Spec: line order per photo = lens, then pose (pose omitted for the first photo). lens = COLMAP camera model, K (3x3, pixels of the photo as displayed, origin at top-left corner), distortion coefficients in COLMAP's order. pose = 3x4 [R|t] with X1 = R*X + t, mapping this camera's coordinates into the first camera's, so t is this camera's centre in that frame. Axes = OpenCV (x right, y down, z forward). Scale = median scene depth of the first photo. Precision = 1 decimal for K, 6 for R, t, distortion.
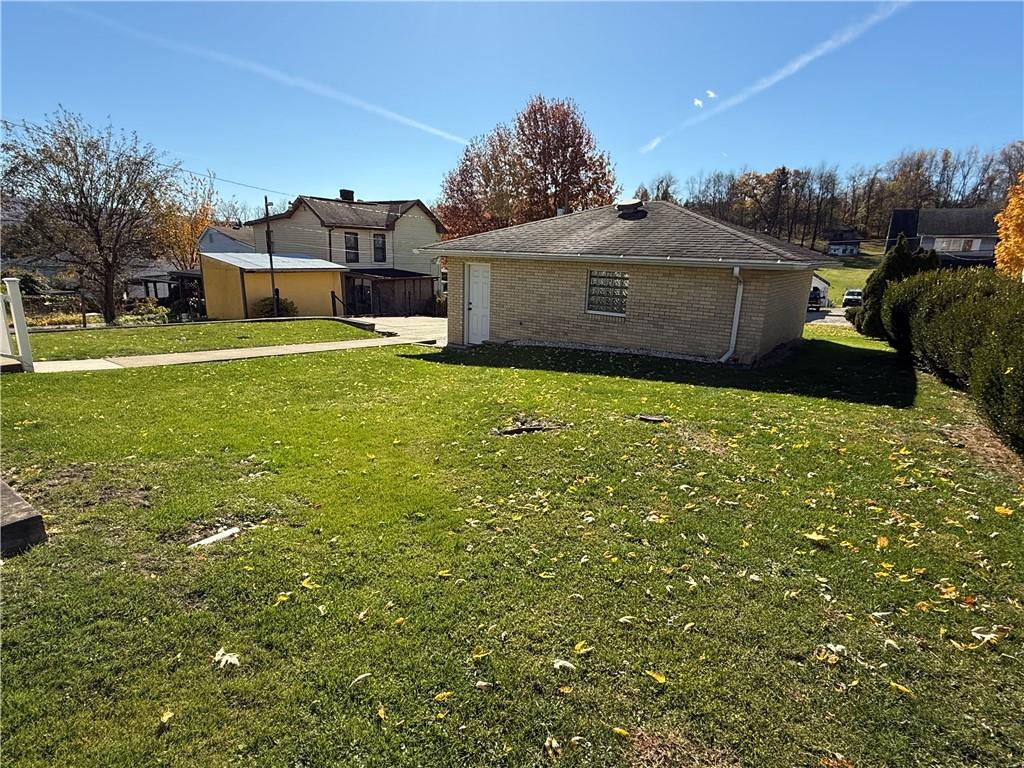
lens RADIAL K [[524.4, 0, 512.0], [0, 524.4, 384.0], [0, 0, 1]] dist [0.000389, 0.000631]
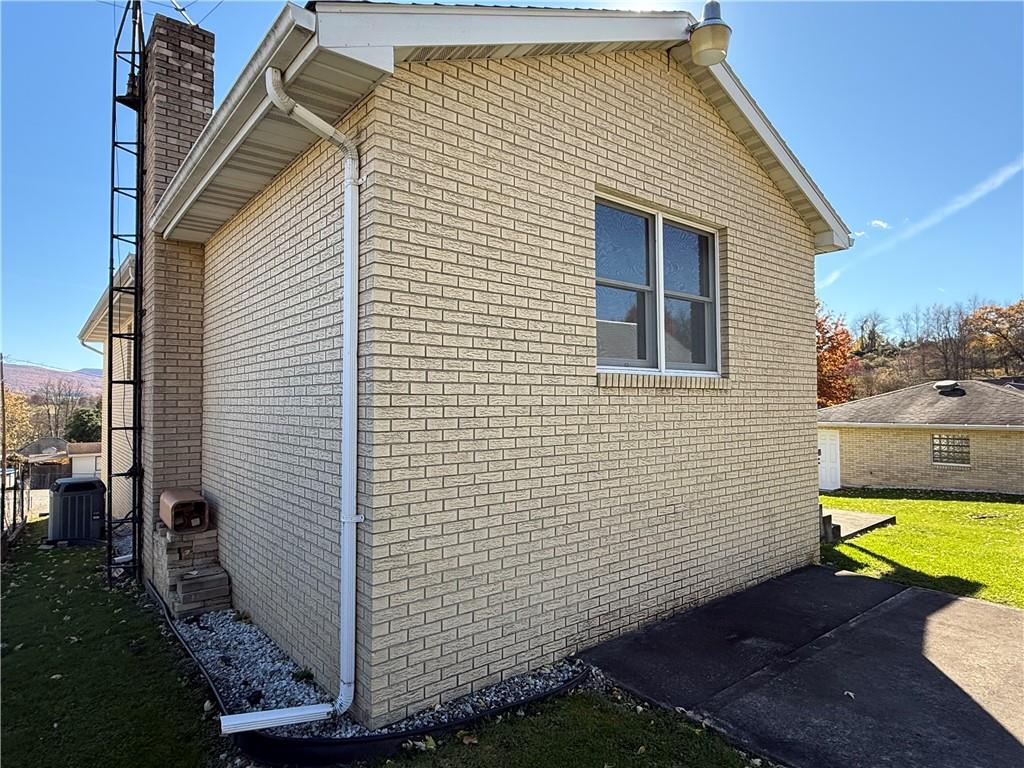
lens RADIAL K [[593.9, 0, 512.0], [0, 593.9, 384.0], [0, 0, 1]] dist [0.002681, 0.000707]
pose [[0.963606, -0.046836, -0.263190, -0.105464], [-0.029197, 0.960204, -0.277768, 0.026973], [0.265726, 0.275343, 0.923892, -0.167470]]
